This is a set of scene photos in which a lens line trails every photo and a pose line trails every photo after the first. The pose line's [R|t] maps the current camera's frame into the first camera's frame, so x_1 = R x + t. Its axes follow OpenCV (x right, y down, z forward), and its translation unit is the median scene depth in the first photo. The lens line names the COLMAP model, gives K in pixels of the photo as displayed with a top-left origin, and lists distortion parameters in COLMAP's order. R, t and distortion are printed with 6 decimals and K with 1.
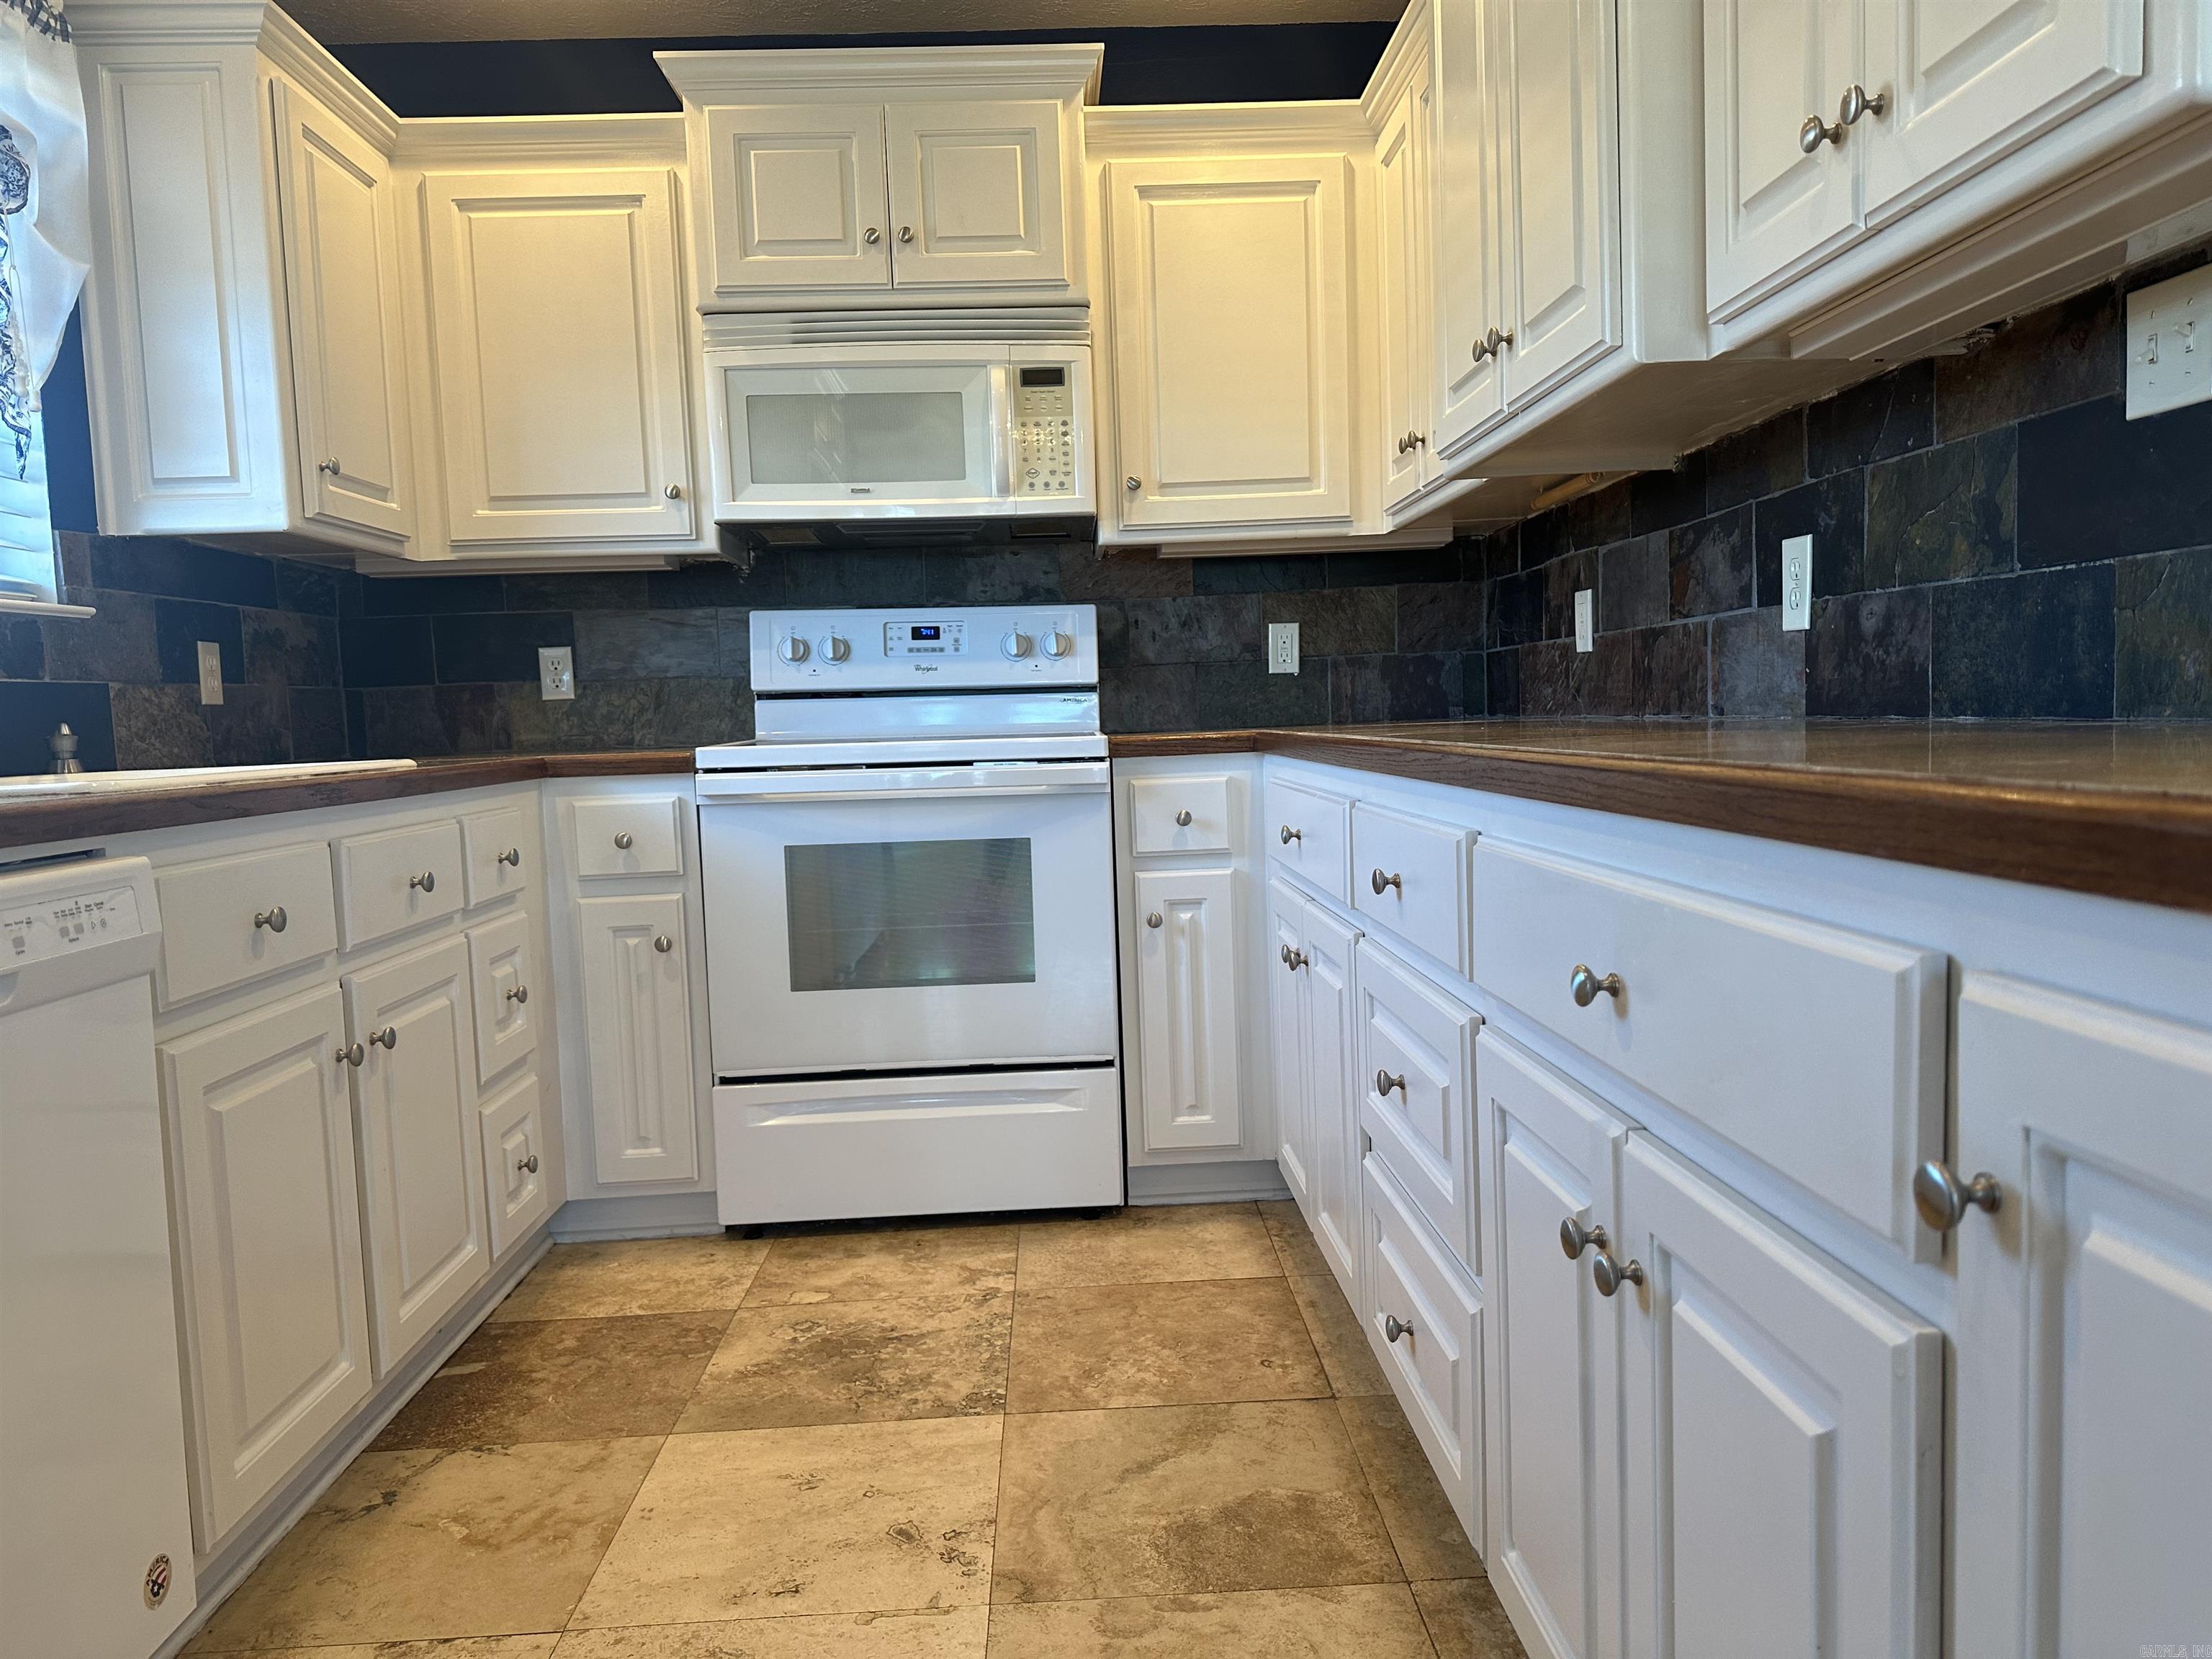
lens RADIAL K [[1560.0, 0, 1113.7], [0, 1560.0, 832.0], [0, 0, 1]] dist [0.164825, -0.303552]
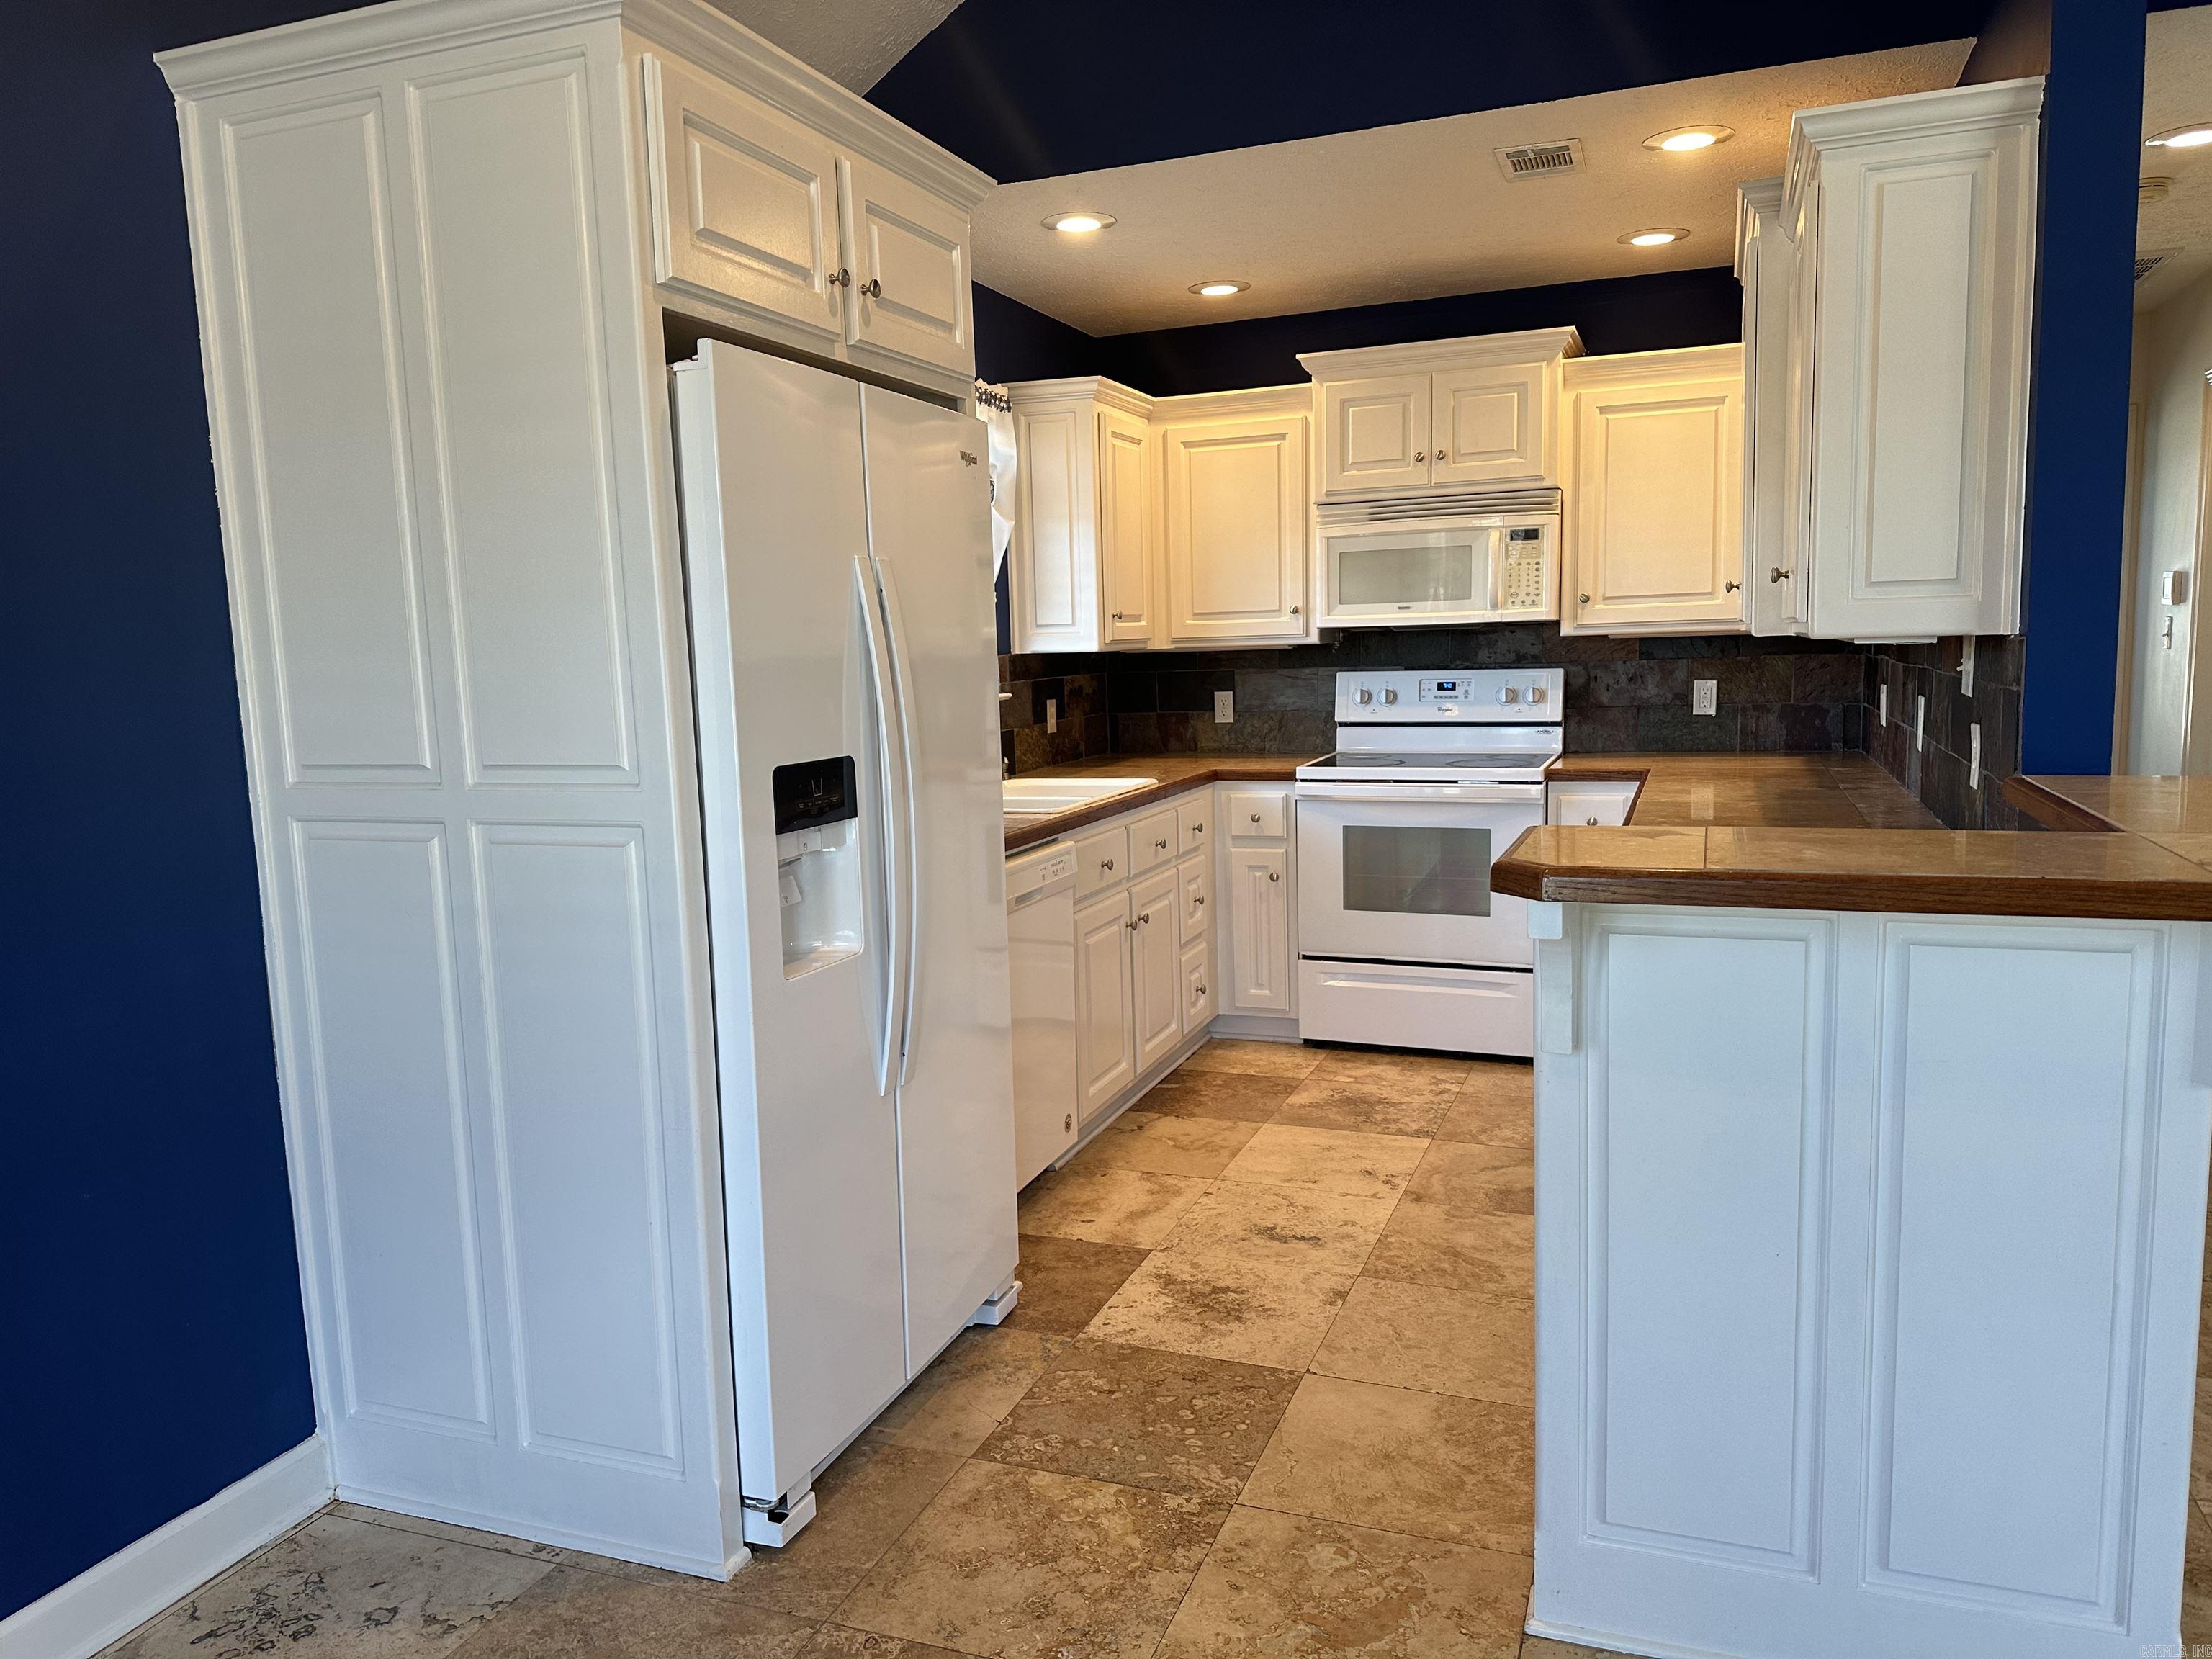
lens RADIAL K [[1560.0, 0, 1113.7], [0, 1560.0, 832.0], [0, 0, 1]] dist [0.164825, -0.303552]
pose [[0.921161, 0.060995, -0.384372, 0.213875], [-0.037076, 0.996904, 0.069343, -0.091581], [0.387411, -0.049625, 0.920570, -0.663506]]
